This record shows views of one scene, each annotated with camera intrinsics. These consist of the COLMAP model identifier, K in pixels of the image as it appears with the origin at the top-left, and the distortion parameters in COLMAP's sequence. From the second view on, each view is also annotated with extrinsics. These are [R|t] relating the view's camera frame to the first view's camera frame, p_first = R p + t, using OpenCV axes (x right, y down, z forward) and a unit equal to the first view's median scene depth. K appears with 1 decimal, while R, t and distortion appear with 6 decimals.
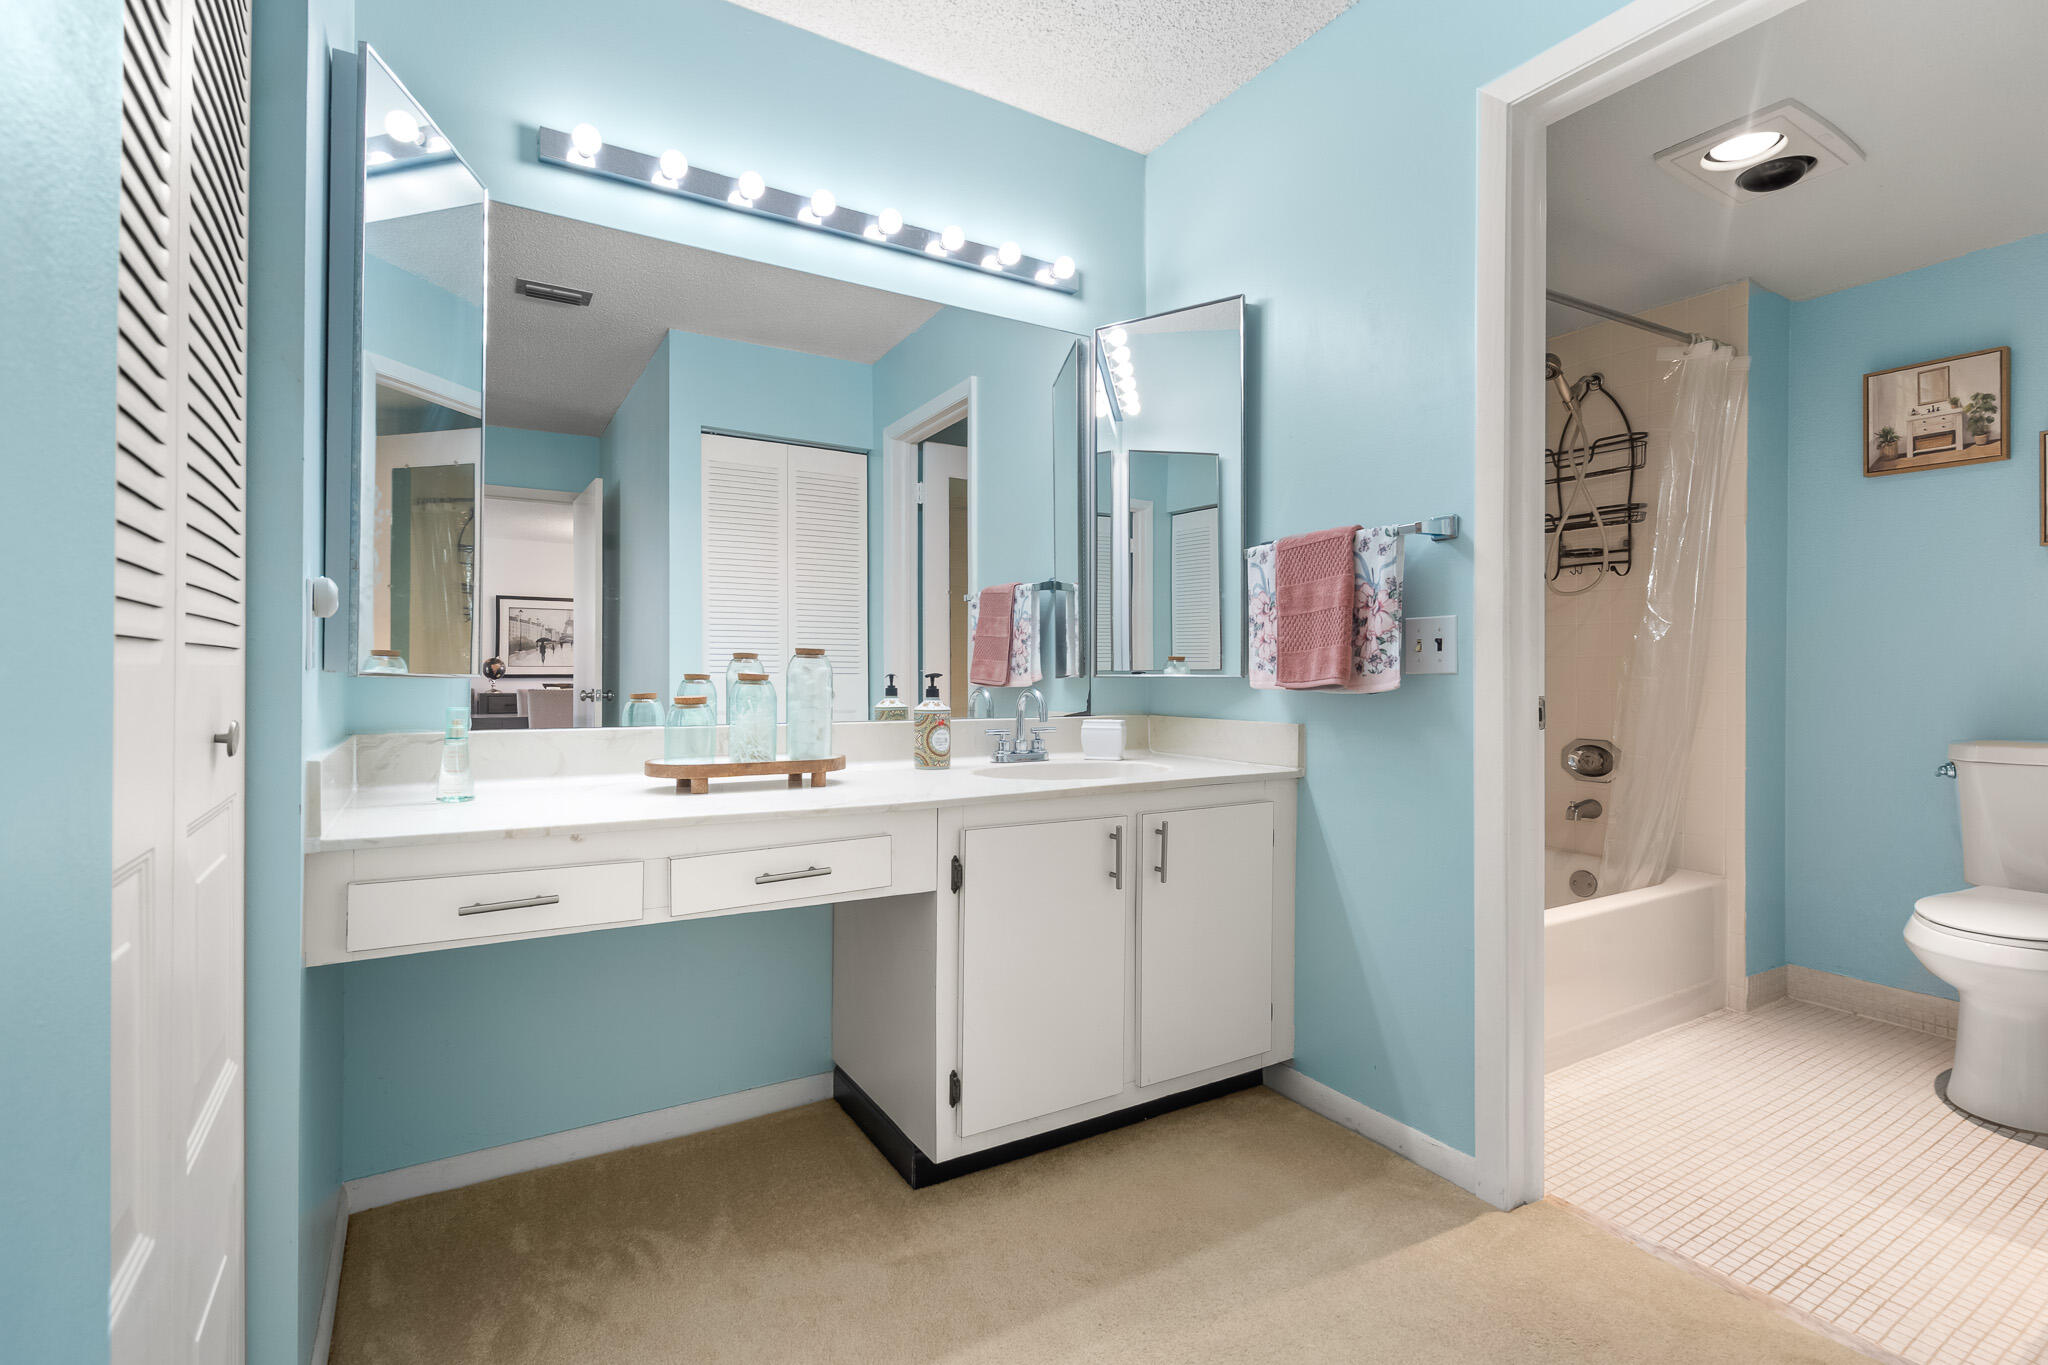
lens RADIAL K [[950.6, 0, 1014.6], [0, 950.6, 674.9], [0, 0, 1]] dist [-0.000734, 0.000663]
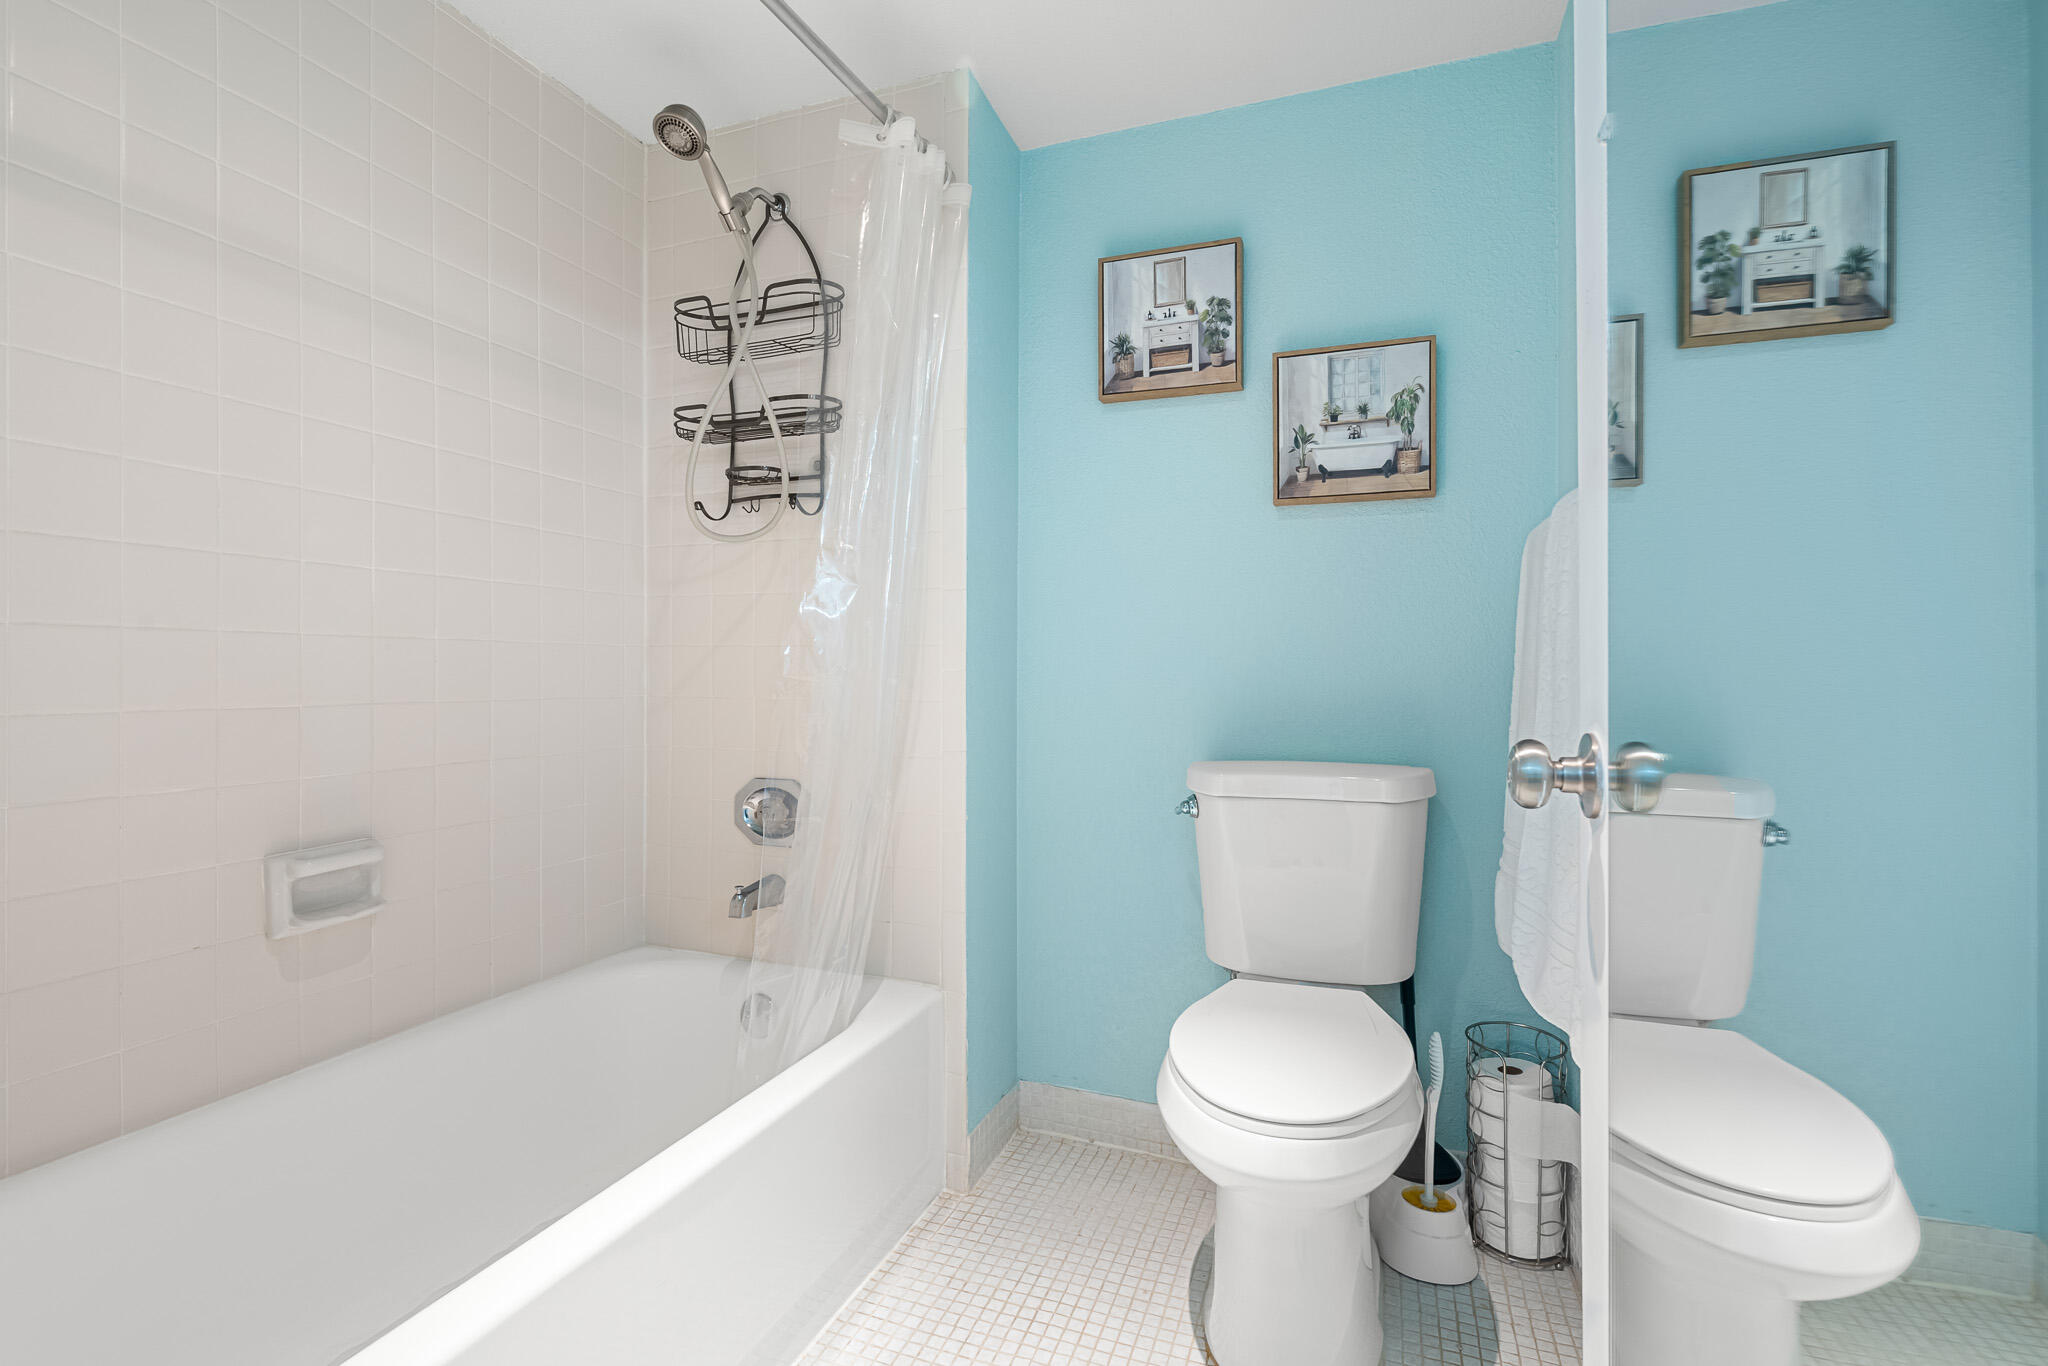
lens RADIAL K [[950.6, 0, 1014.6], [0, 950.6, 675.4], [0, 0, 1]] dist [-0.000734, 0.000663]
pose [[0.791836, -0.005244, 0.610712, 0.410481], [0.003150, 0.999985, 0.004502, -0.002302], [-0.610726, -0.001641, 0.791840, 0.478704]]
